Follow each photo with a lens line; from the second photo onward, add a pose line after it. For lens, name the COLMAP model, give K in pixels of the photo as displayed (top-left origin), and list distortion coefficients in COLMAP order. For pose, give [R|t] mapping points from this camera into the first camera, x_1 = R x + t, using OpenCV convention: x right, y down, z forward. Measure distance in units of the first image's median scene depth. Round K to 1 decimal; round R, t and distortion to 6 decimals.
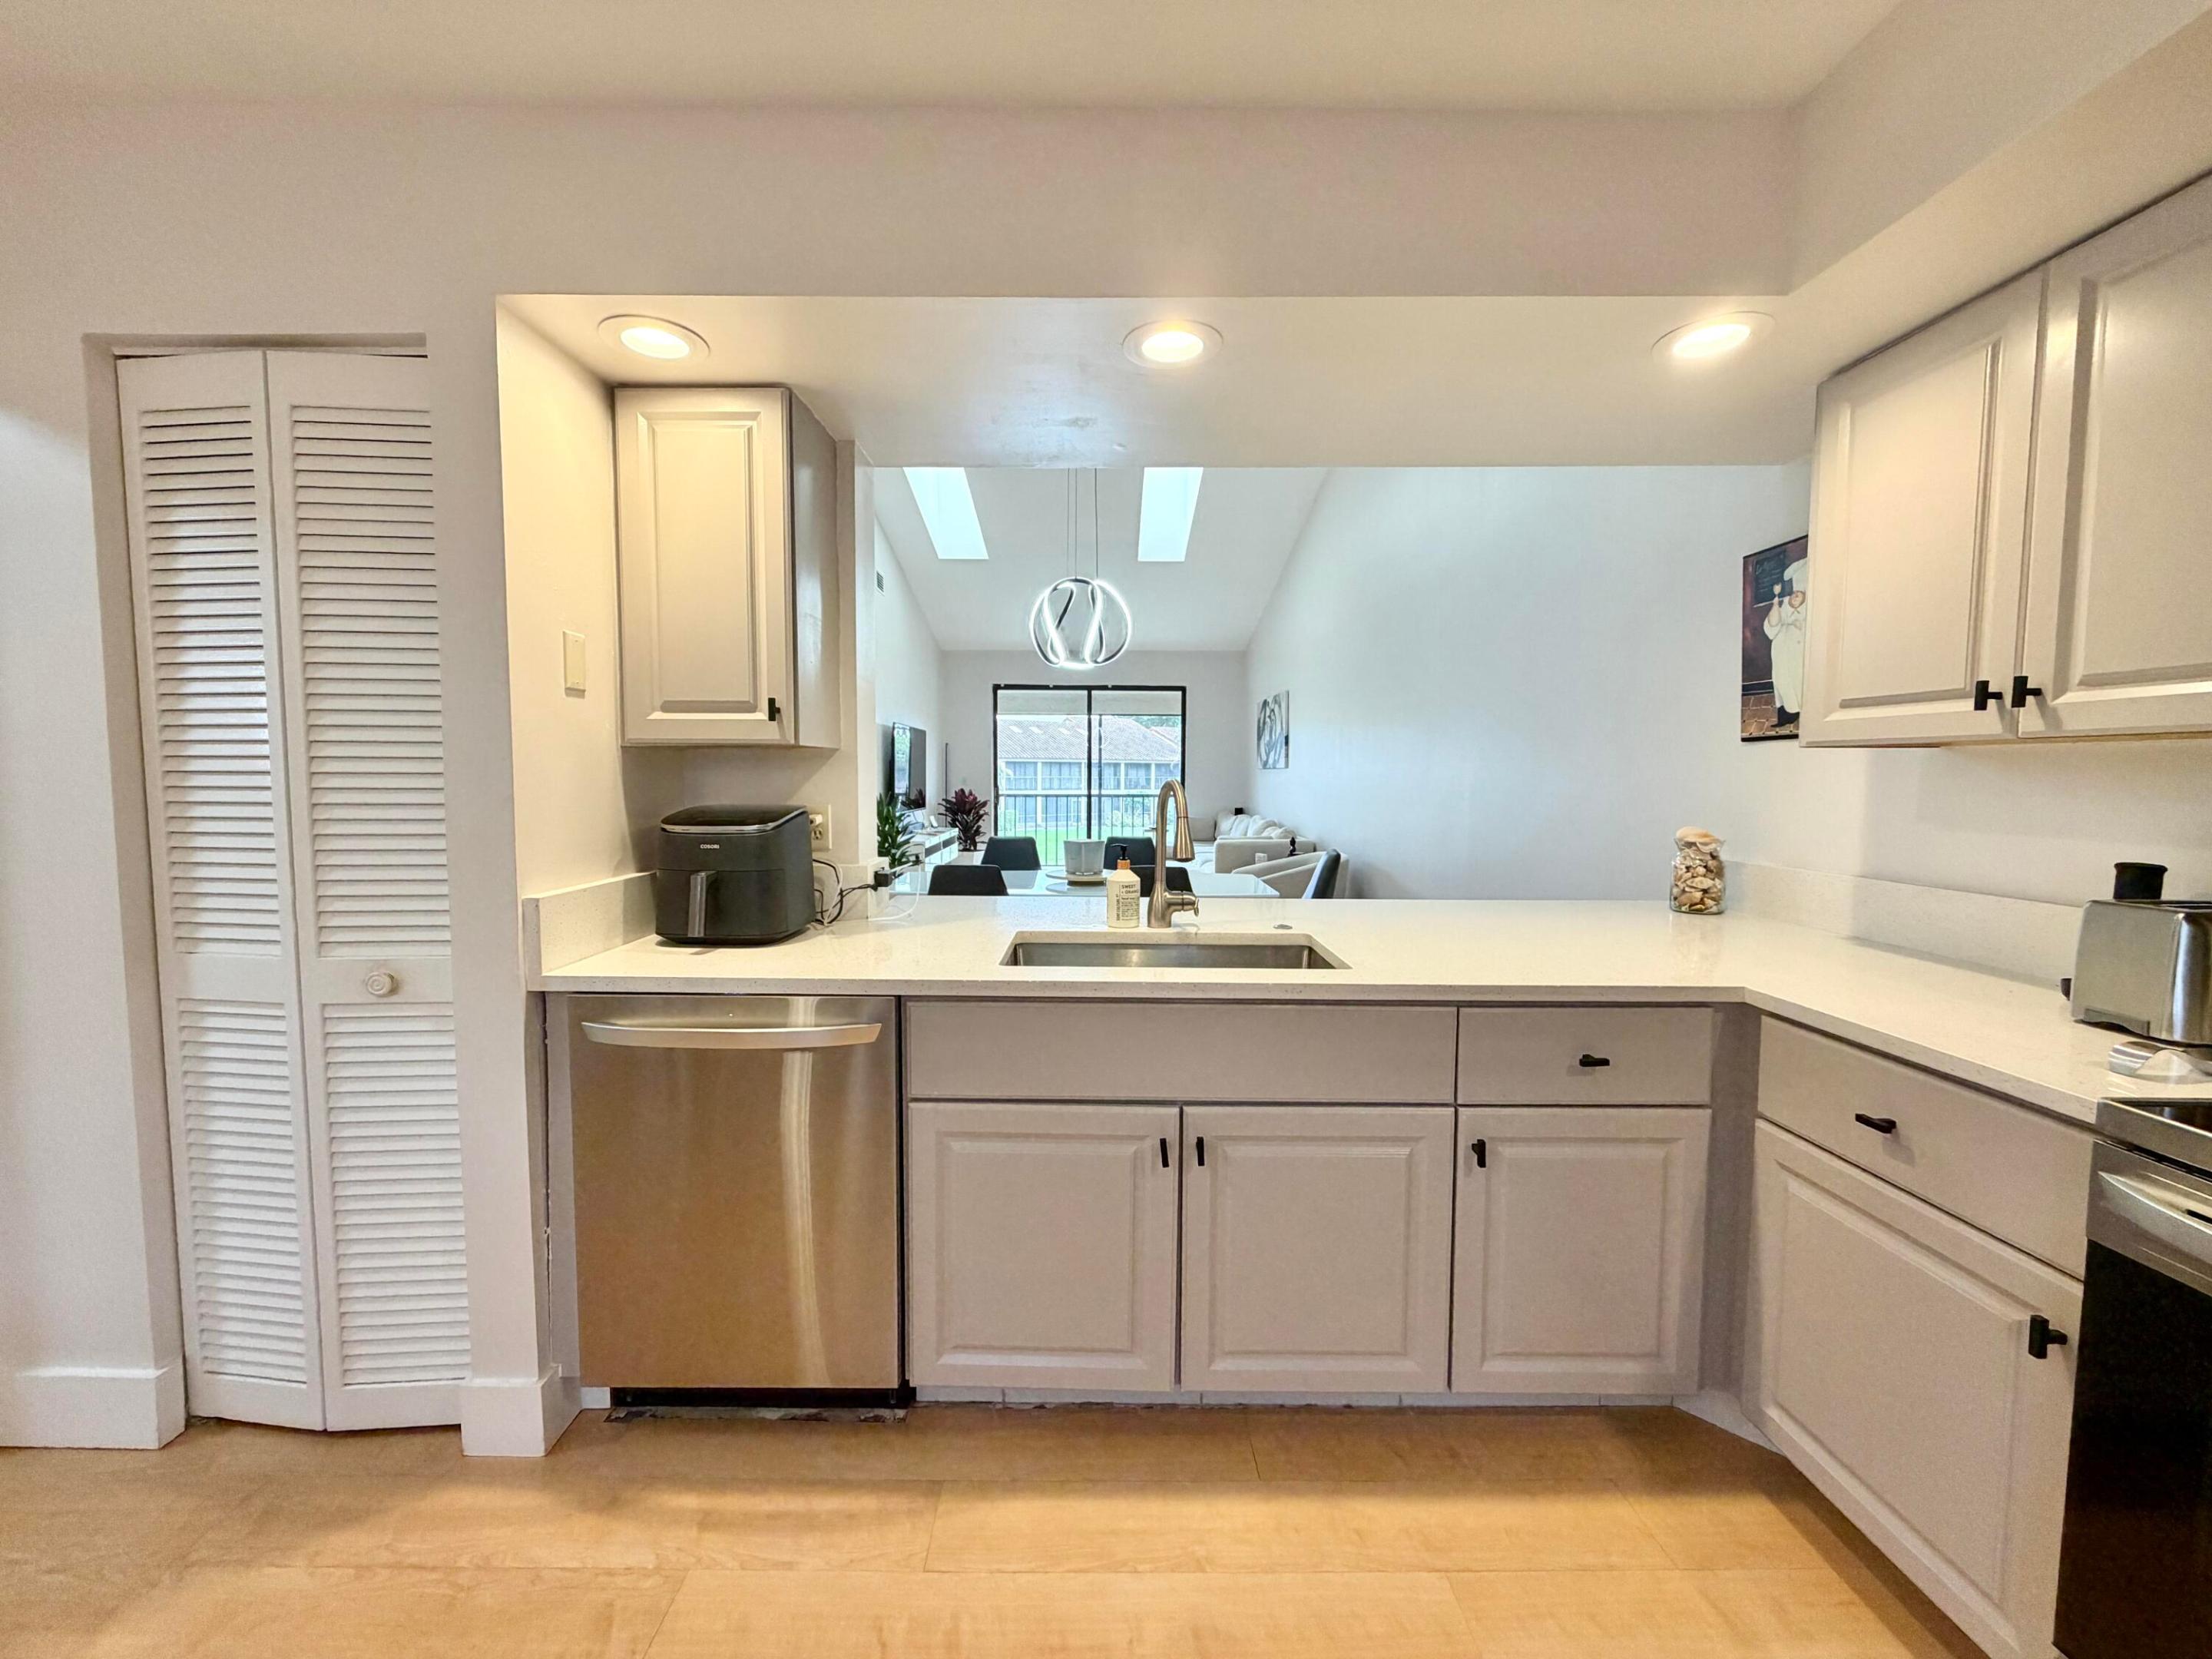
lens RADIAL K [[881.0, 0, 1097.6], [0, 881.0, 830.6], [0, 0, 1]] dist [0.000614, -0.000056]
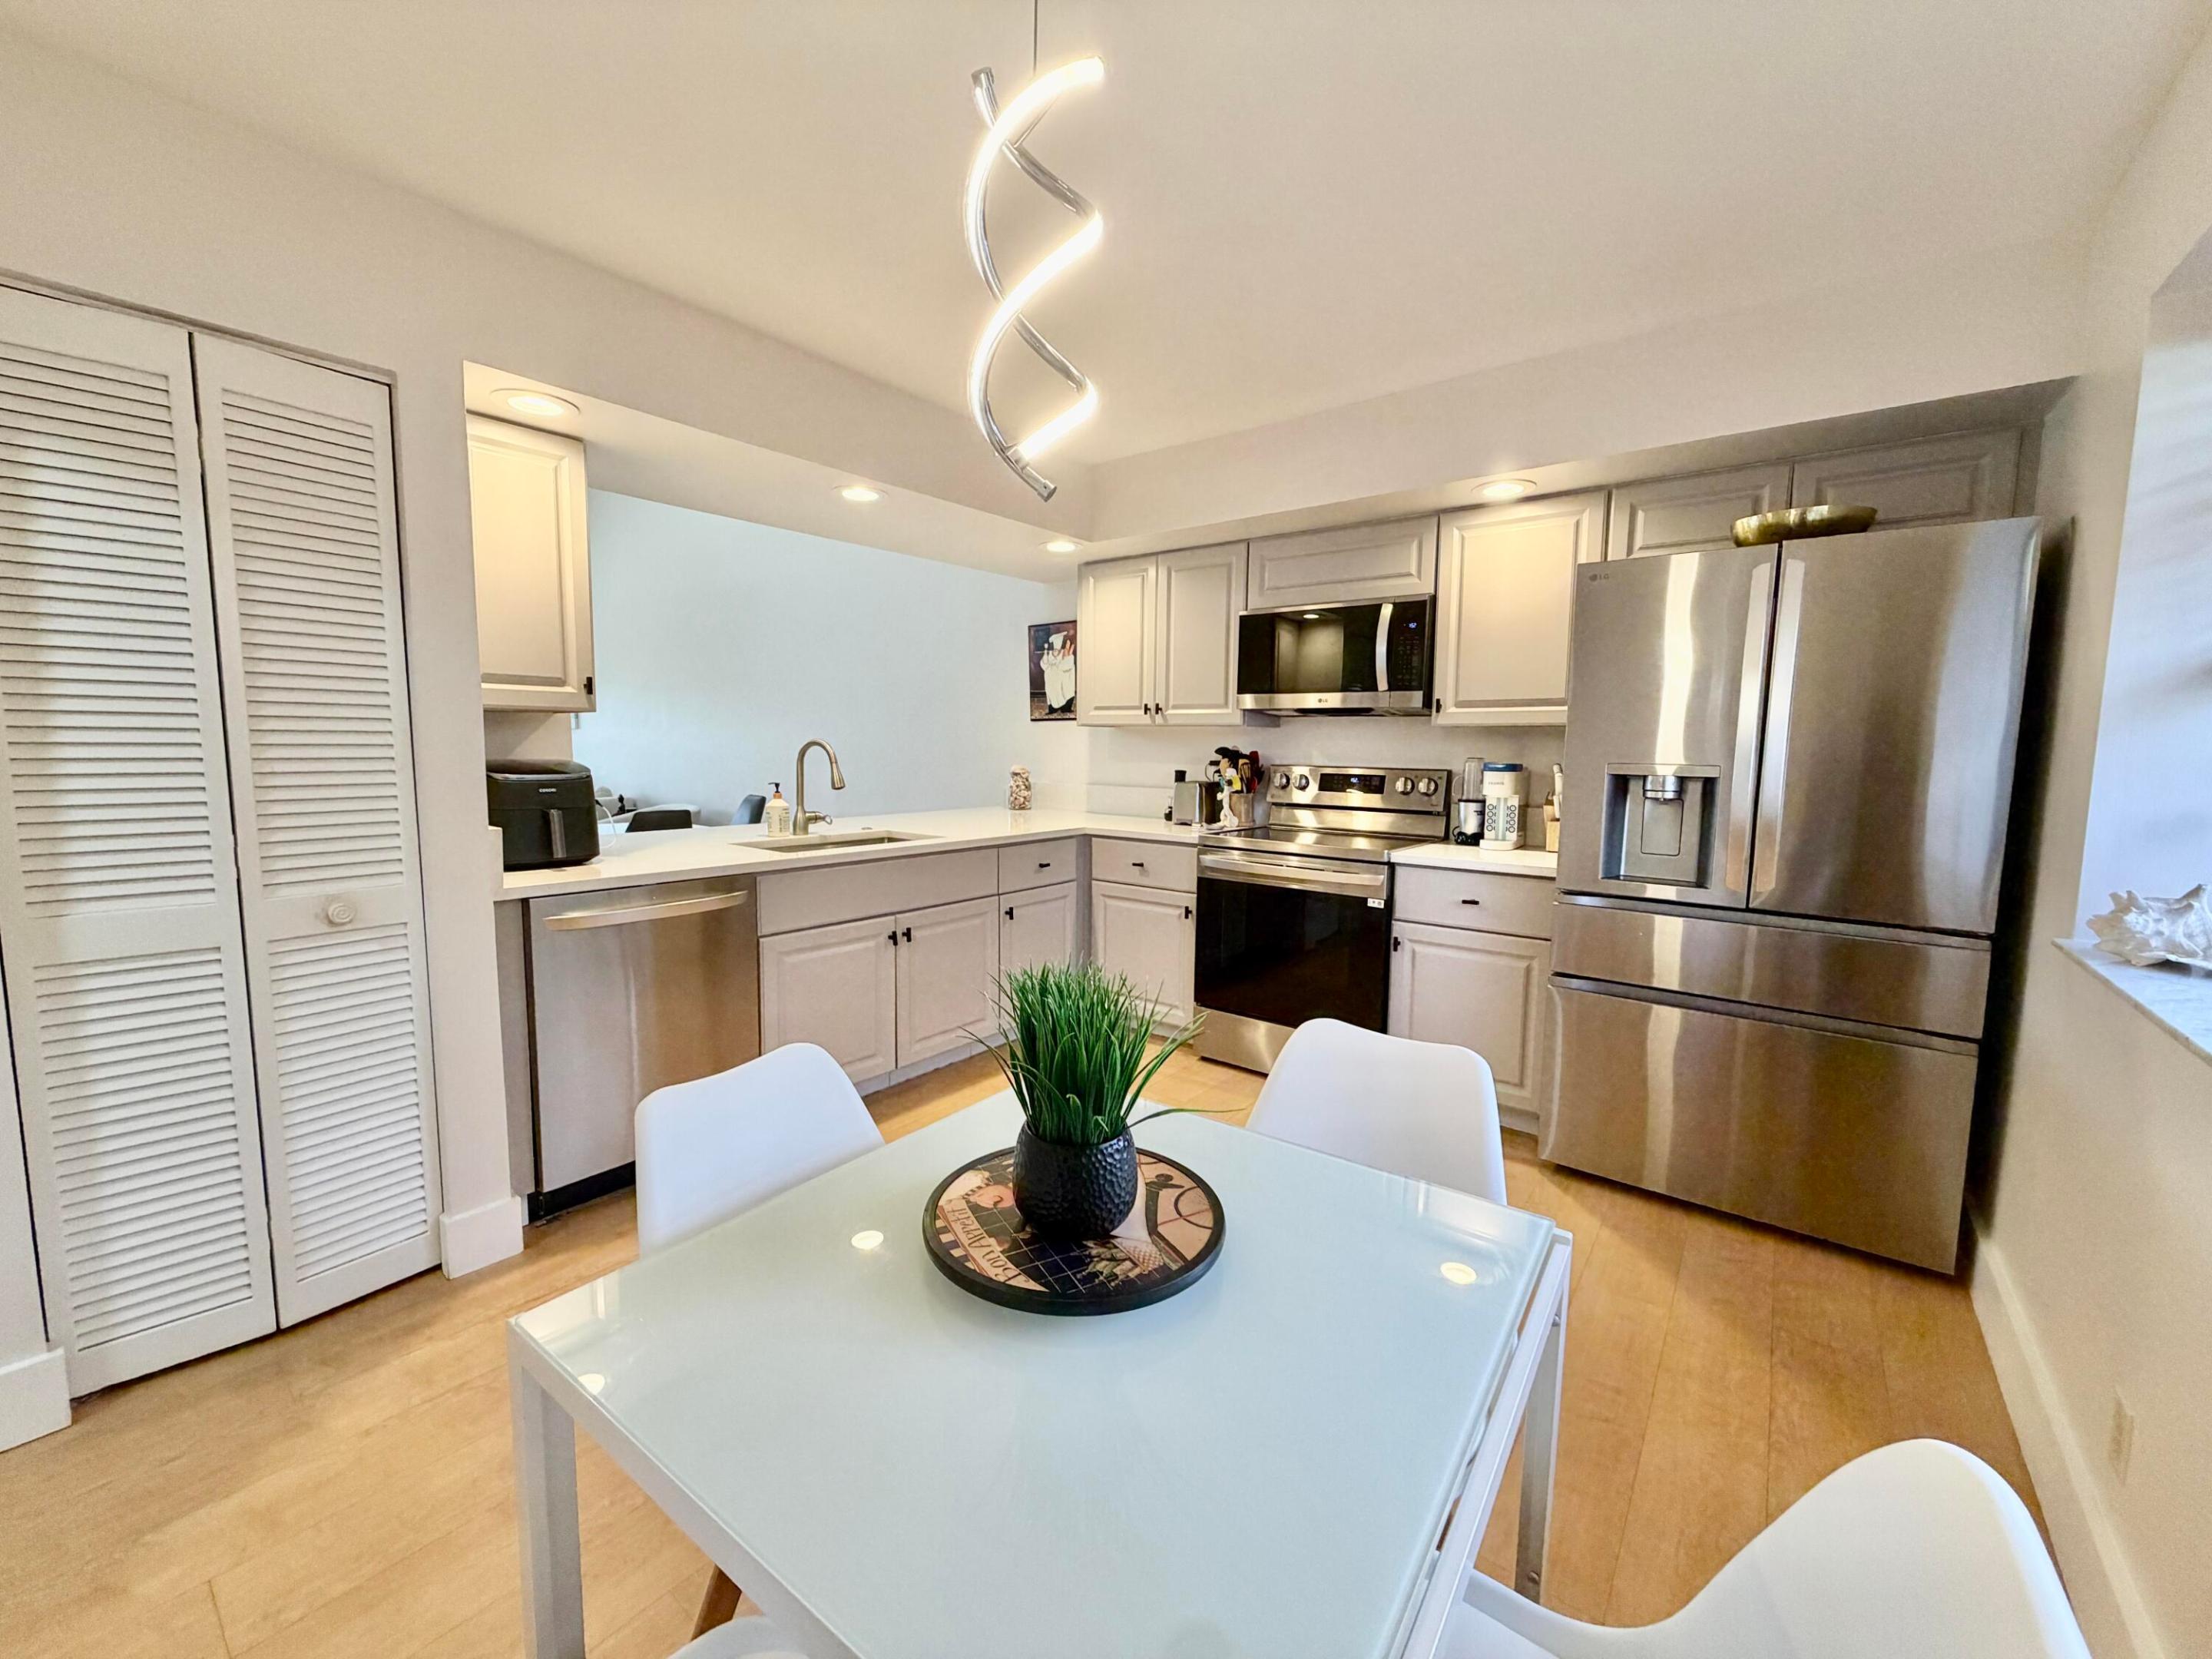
lens RADIAL K [[881.0, 0, 1105.6], [0, 881.0, 828.8], [0, 0, 1]] dist [0.000614, -0.000056]
pose [[0.613898, -0.076057, 0.785713, -0.890861], [0.043455, 0.997094, 0.062567, 0.027364], [-0.788188, -0.004267, 0.615419, -0.411526]]
